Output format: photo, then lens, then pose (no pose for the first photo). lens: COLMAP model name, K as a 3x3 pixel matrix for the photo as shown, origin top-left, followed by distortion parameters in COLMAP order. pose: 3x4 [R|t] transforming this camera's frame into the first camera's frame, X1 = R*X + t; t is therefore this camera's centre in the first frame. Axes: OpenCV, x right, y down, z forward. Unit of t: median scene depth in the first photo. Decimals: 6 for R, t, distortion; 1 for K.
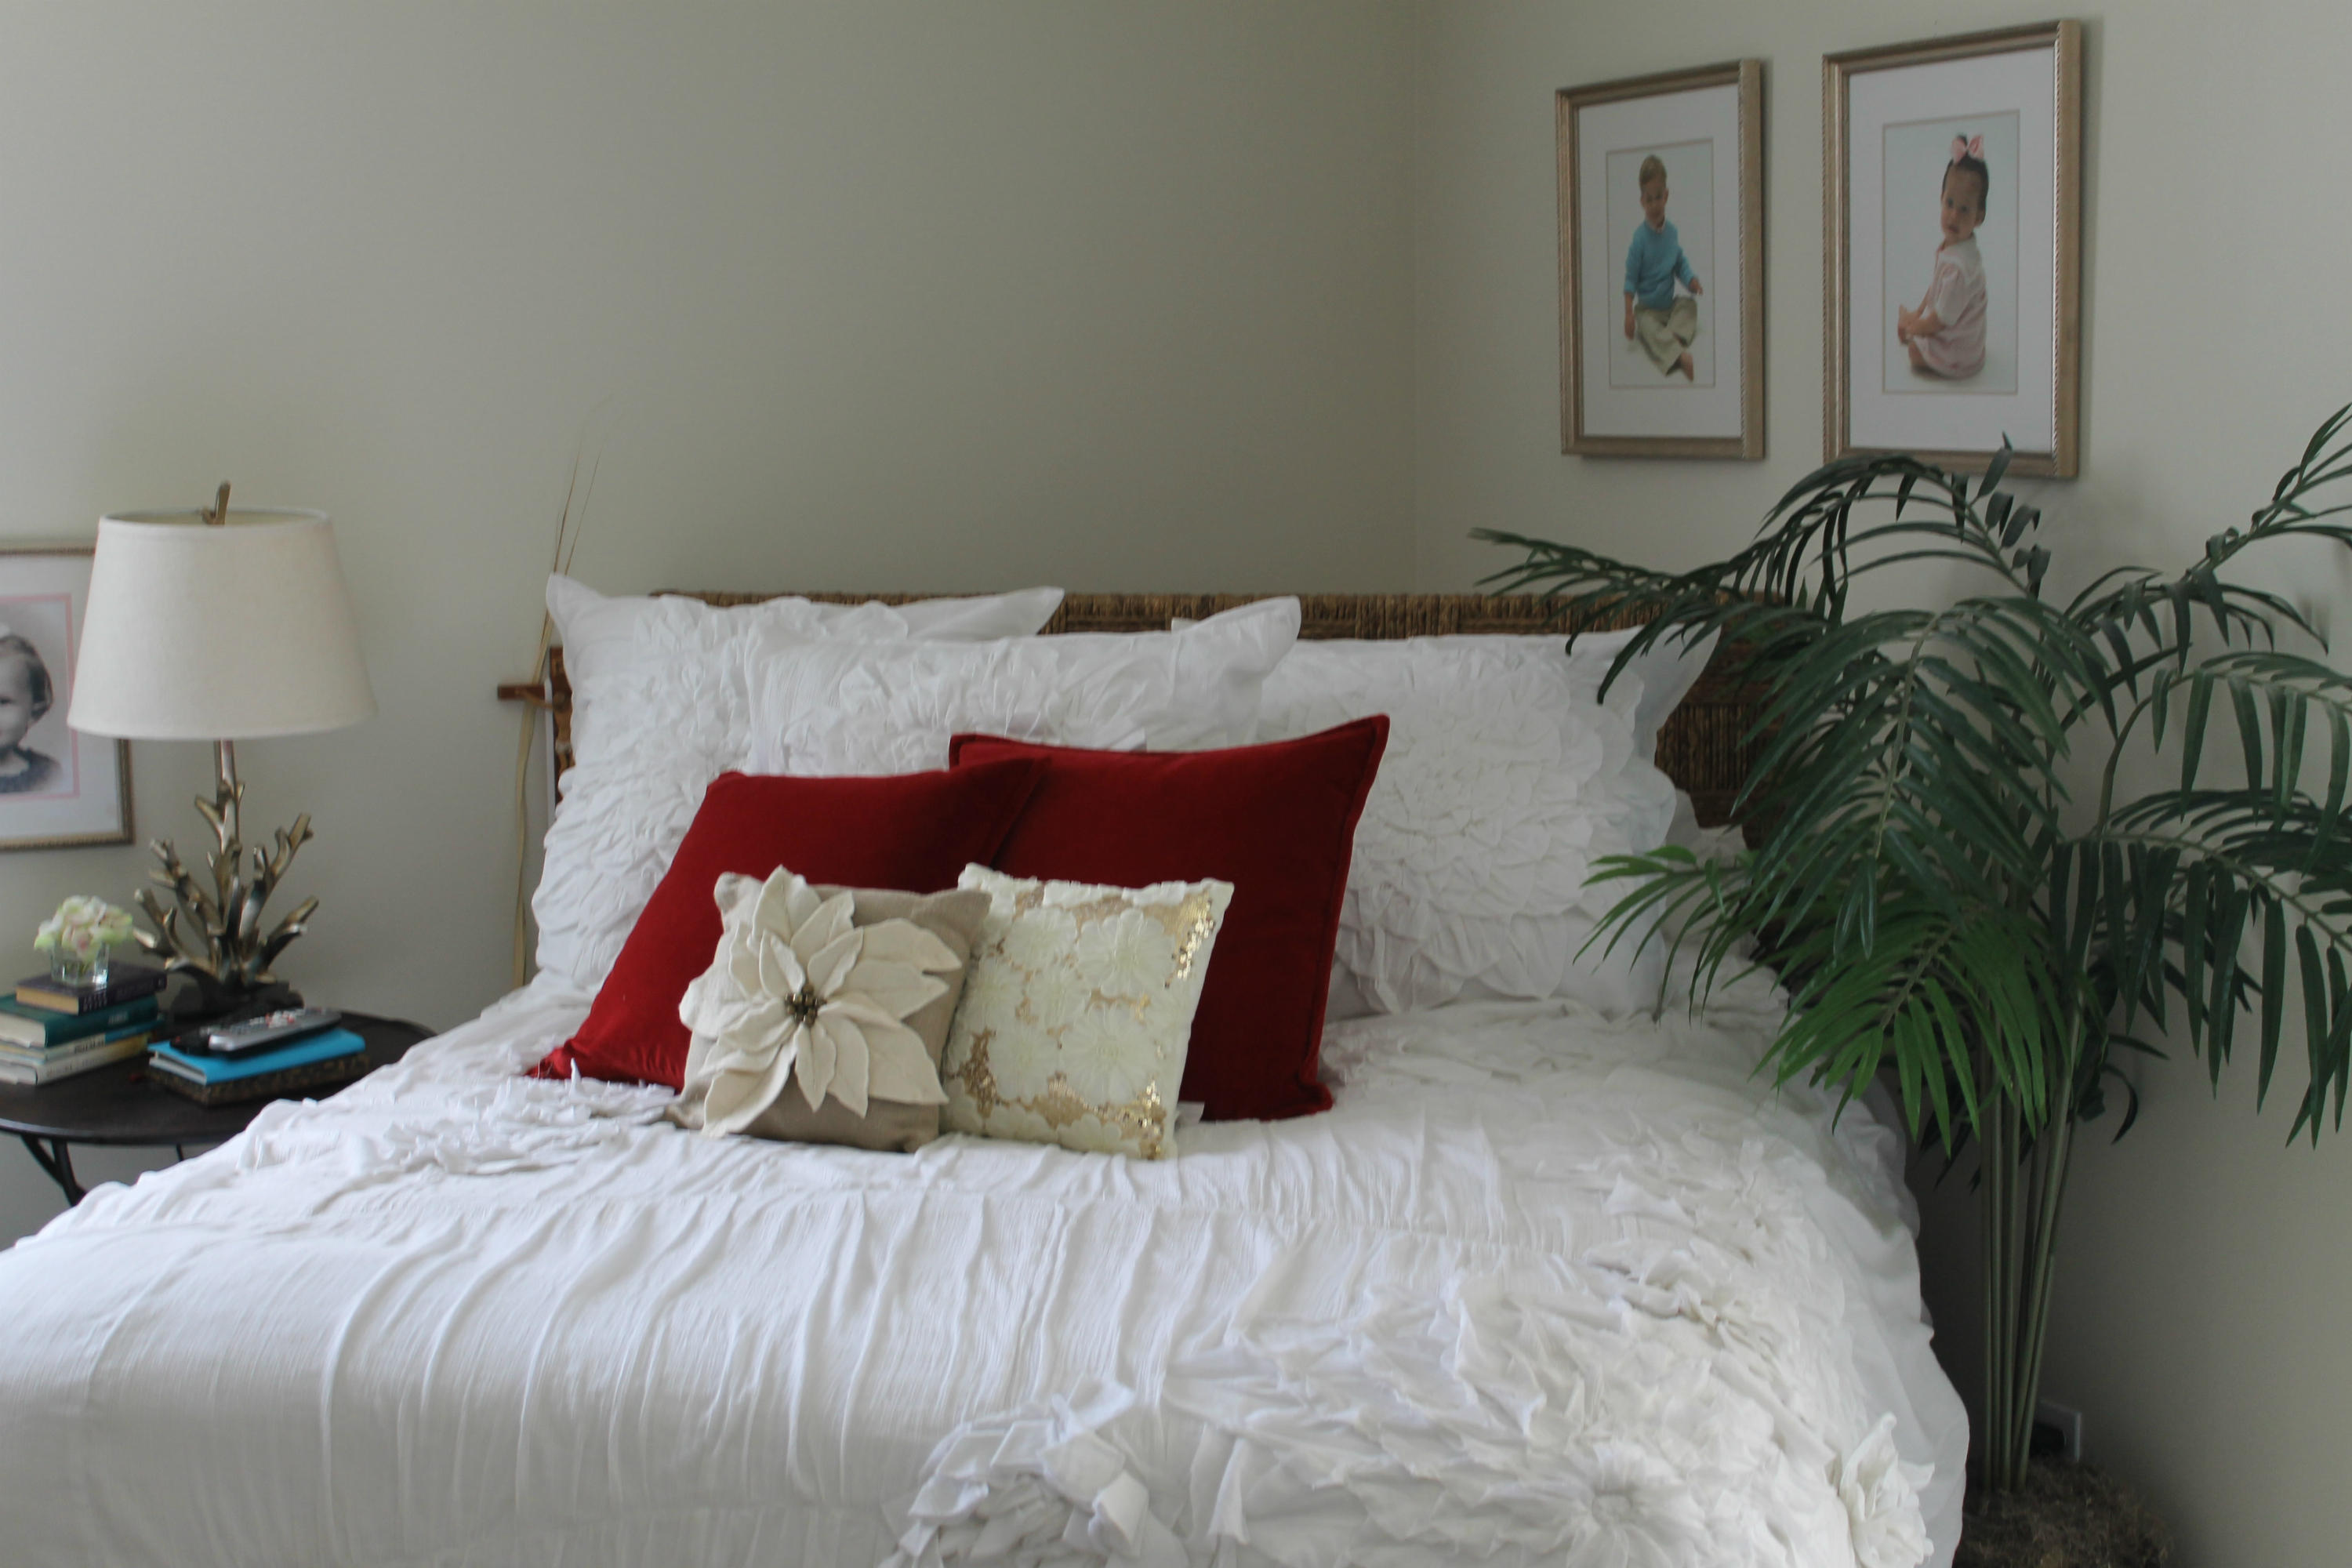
lens RADIAL K [[3213.2, 0, 1172.8], [0, 3213.2, 792.0], [0, 0, 1]] dist [-0.047747, 0.000000]
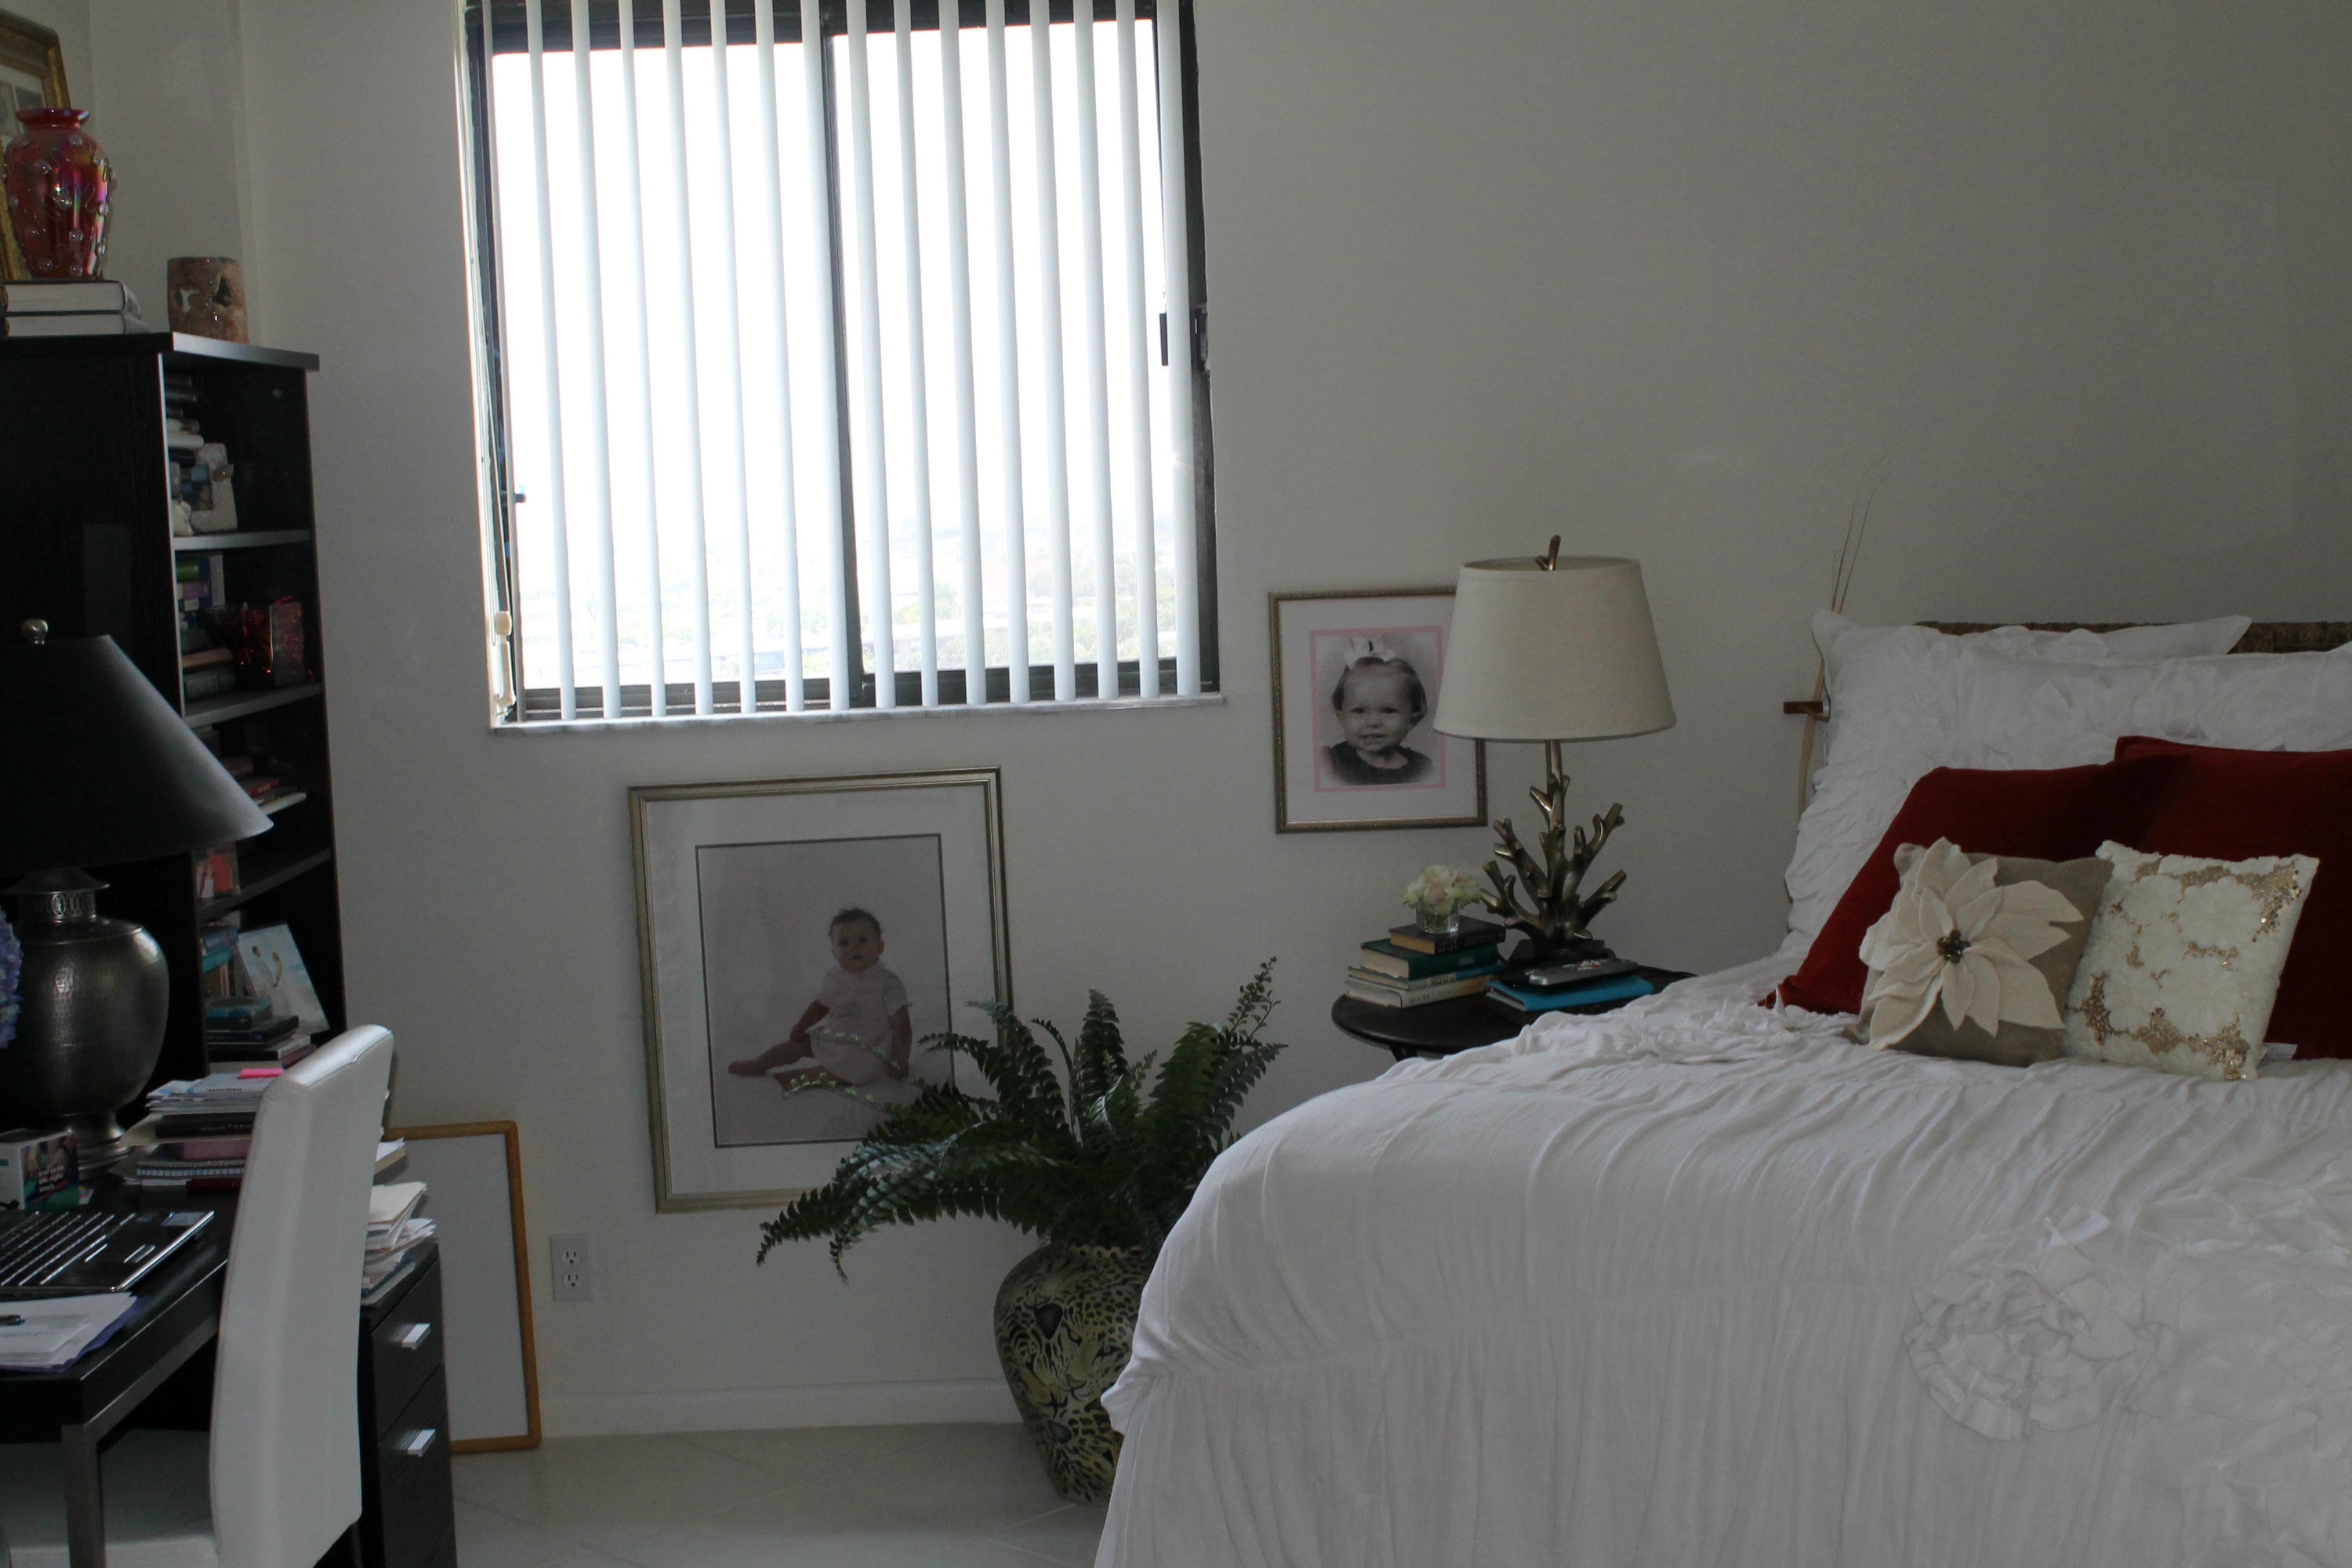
lens RADIAL K [[3213.2, 0, 1176.7], [0, 3213.2, 782.1], [0, 0, 1]] dist [-0.047747, 0.000000]
pose [[0.898257, 0.014028, -0.439248, 0.155857], [-0.022906, 0.999626, -0.014918, 0.027466], [0.438874, 0.023461, 0.898242, -0.241914]]
